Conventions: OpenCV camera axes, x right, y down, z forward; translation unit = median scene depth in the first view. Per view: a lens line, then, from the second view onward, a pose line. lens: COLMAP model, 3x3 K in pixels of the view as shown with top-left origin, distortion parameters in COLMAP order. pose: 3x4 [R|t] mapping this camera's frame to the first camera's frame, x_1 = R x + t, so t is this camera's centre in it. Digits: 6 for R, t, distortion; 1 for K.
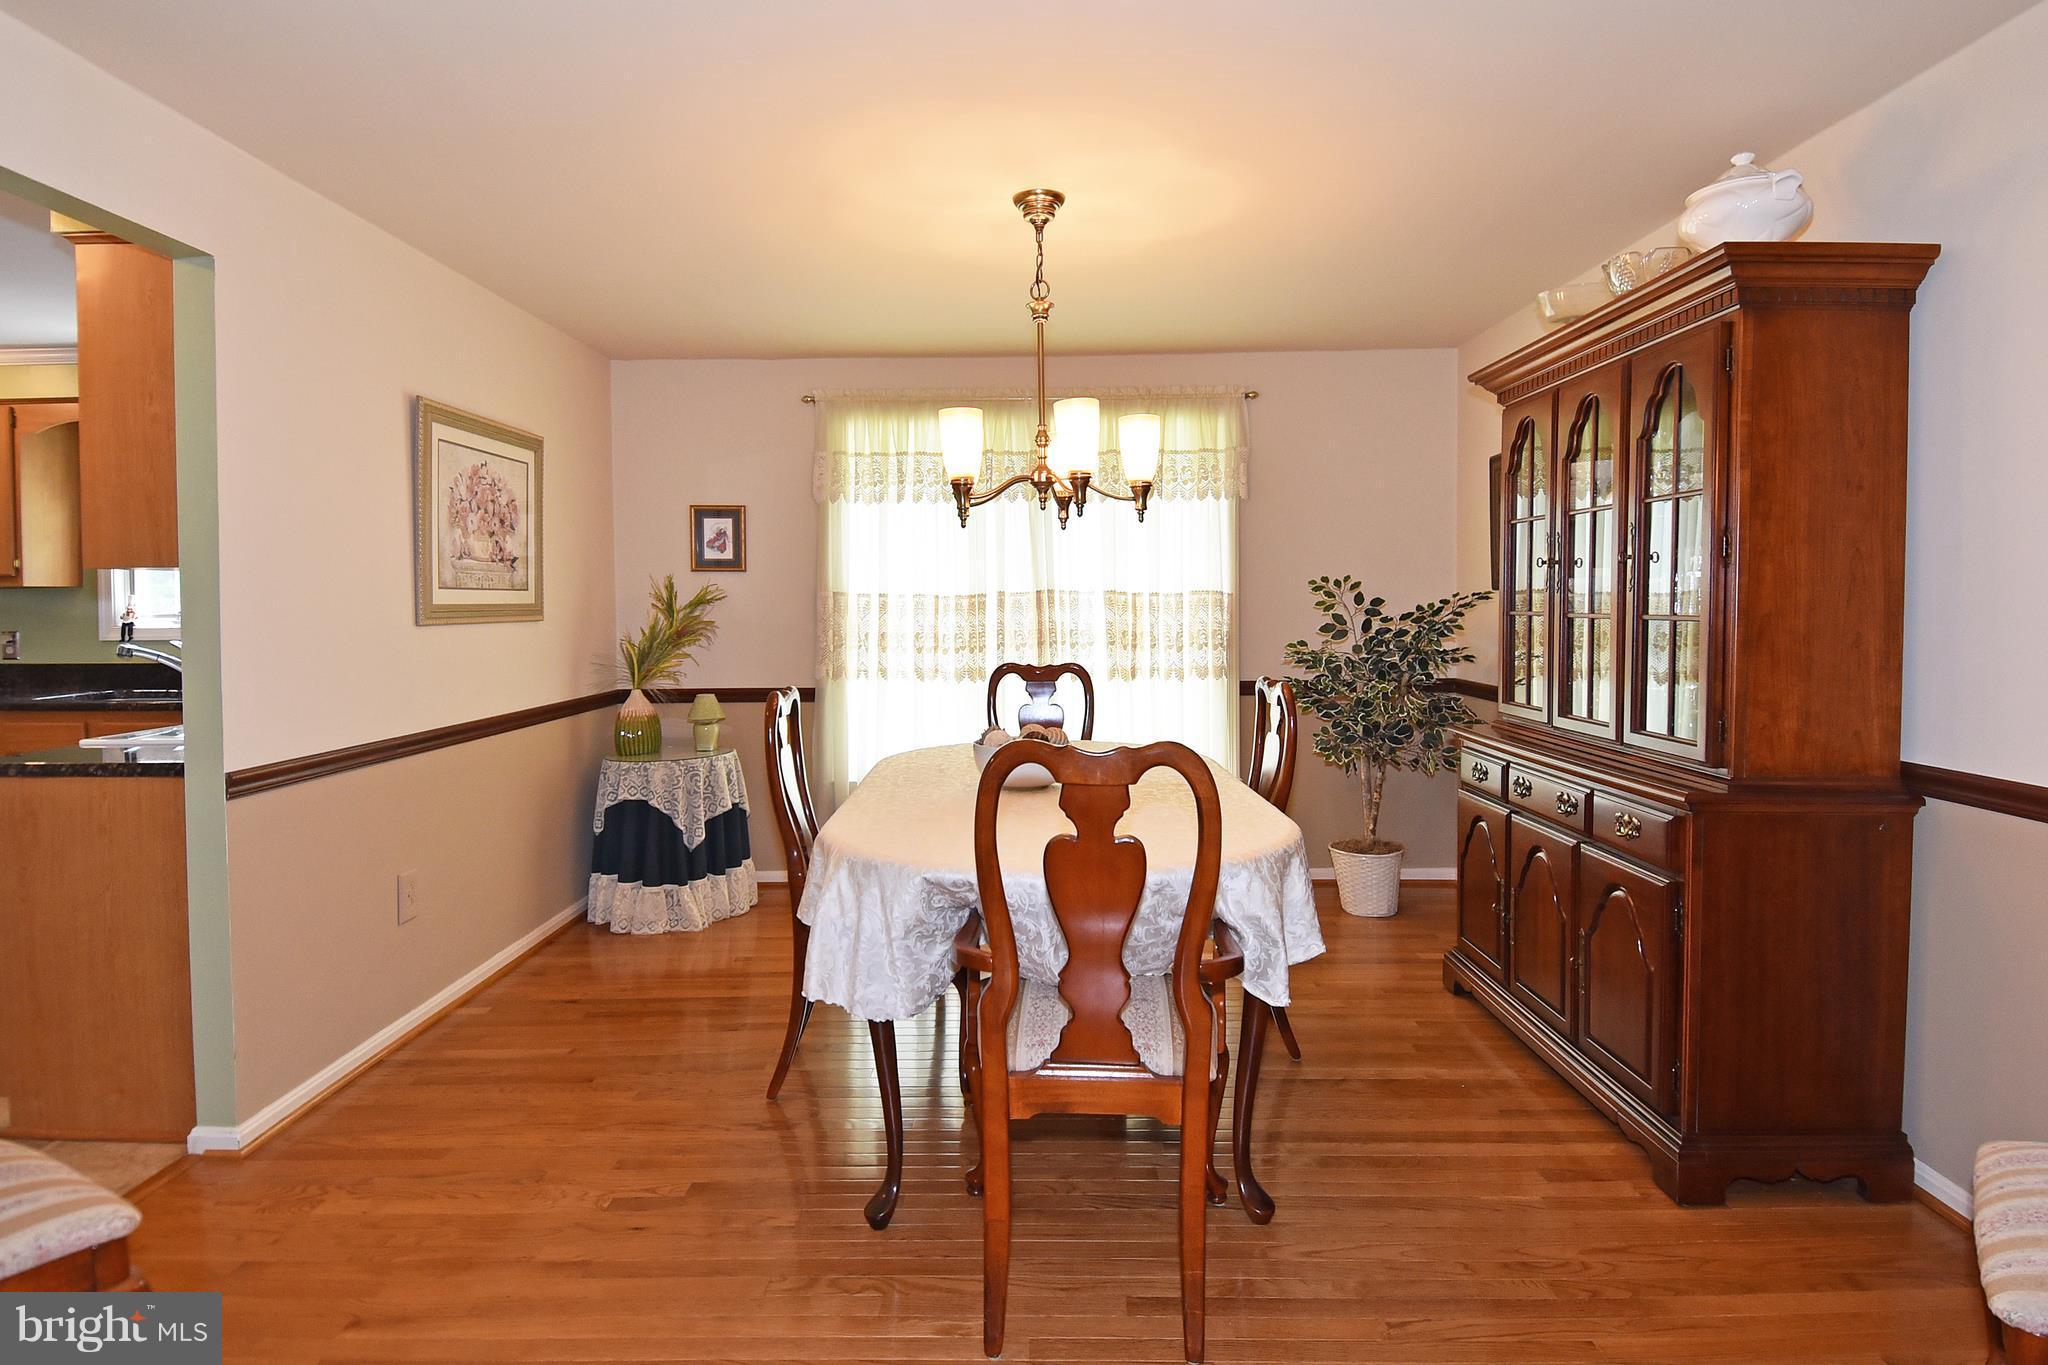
lens RADIAL K [[1098.4, 0, 1027.0], [0, 1098.4, 636.8], [0, 0, 1]] dist [0.045238, -0.053594]
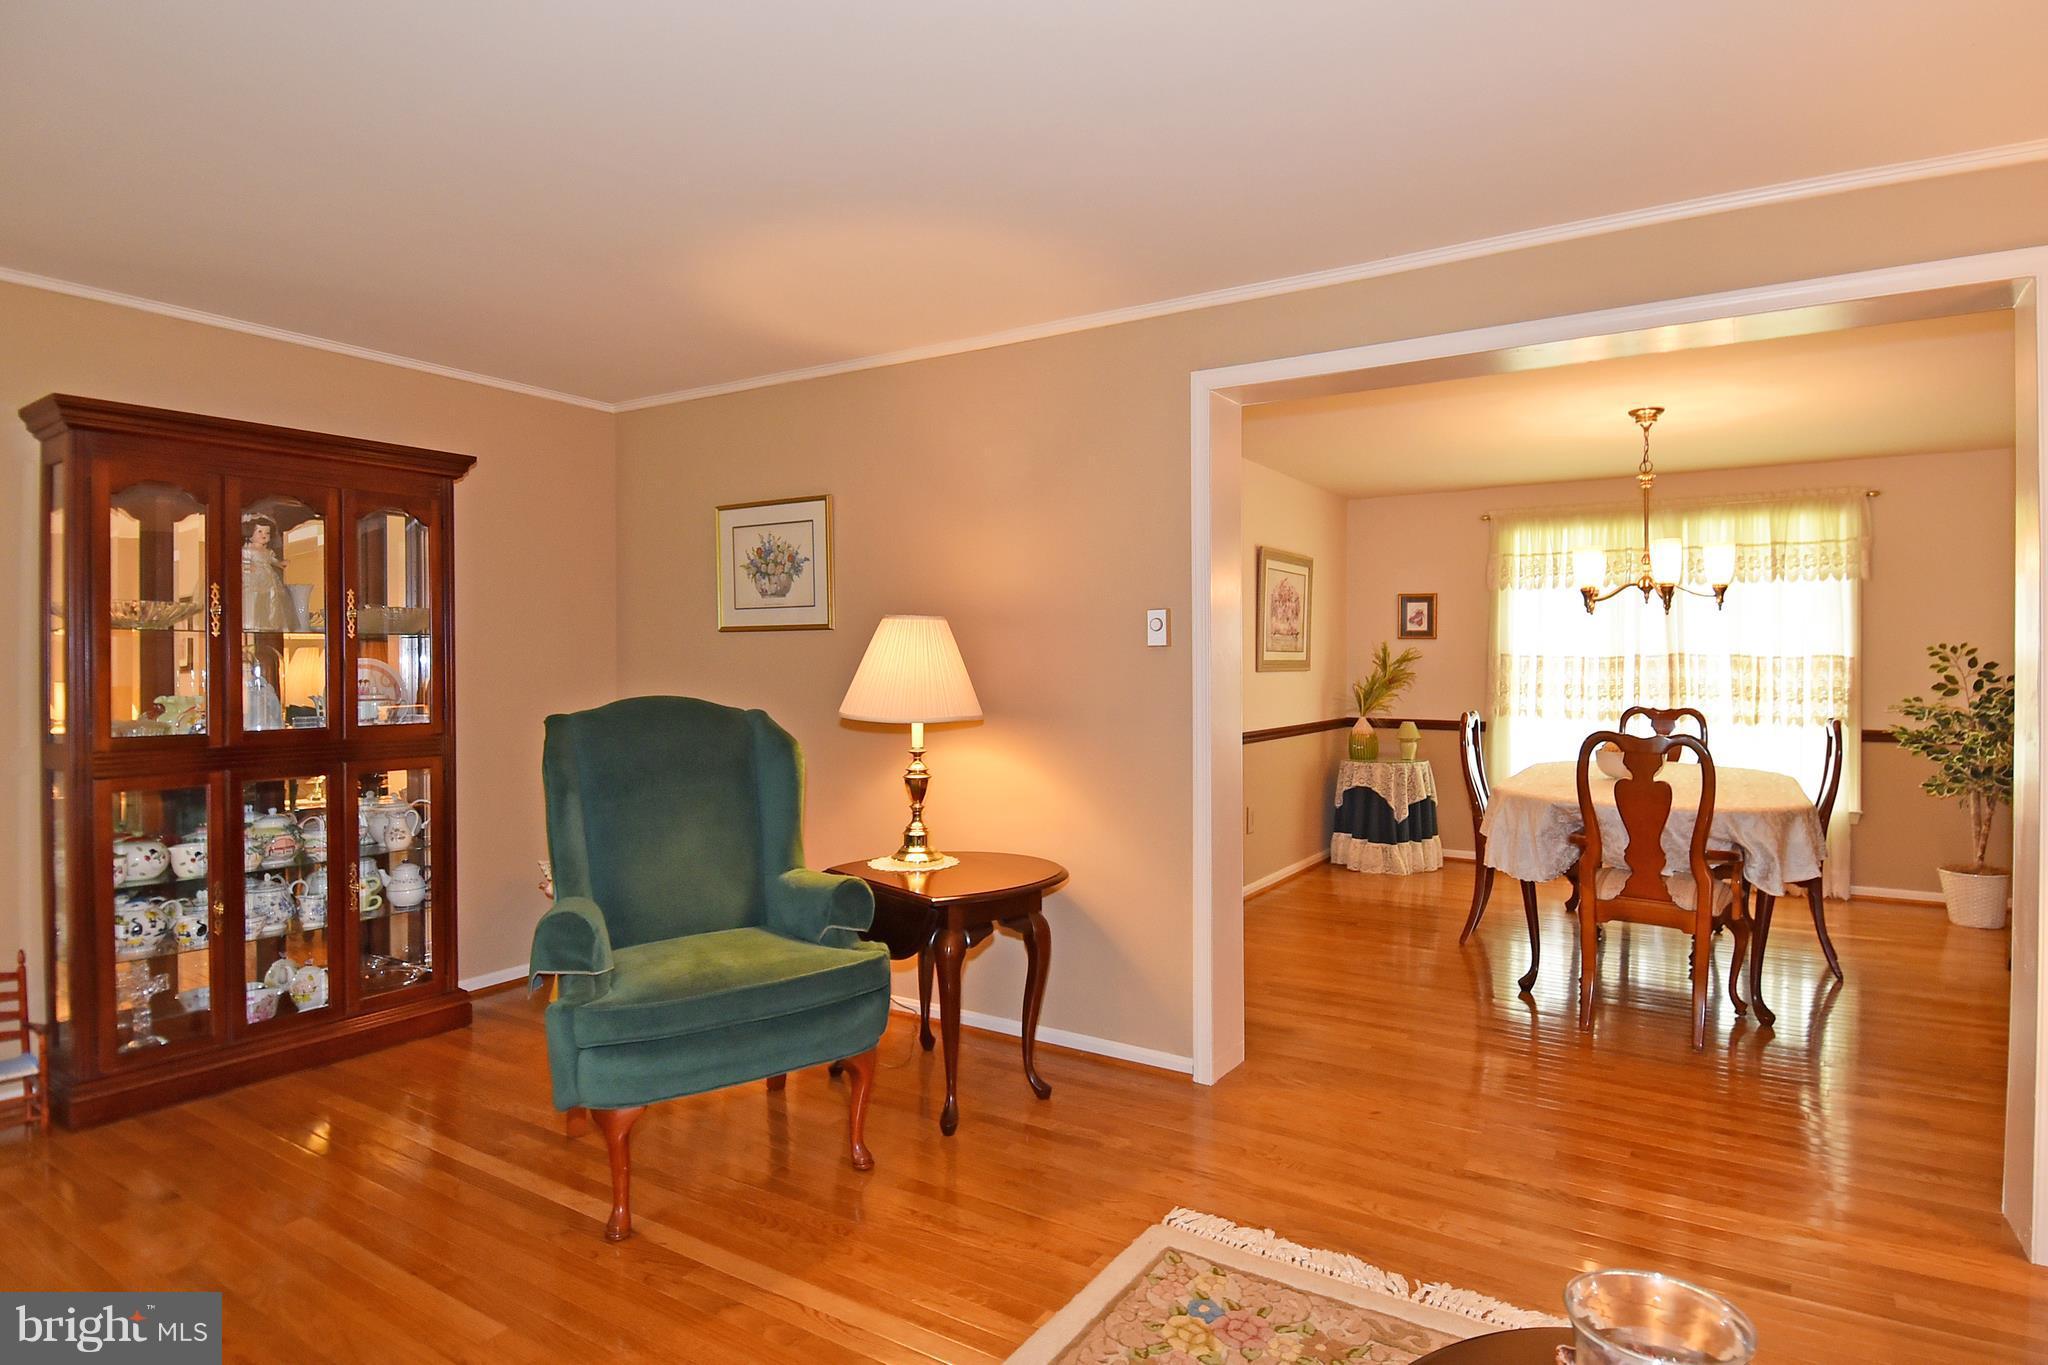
lens RADIAL K [[1095.2, 0, 1057.2], [0, 1095.2, 663.0], [0, 0, 1]] dist [0.057766, -0.060797]
pose [[0.851177, 0.011292, -0.524758, 0.087283], [-0.025760, 0.999462, -0.020278, 0.015433], [0.524247, 0.030778, 0.851010, -0.533857]]
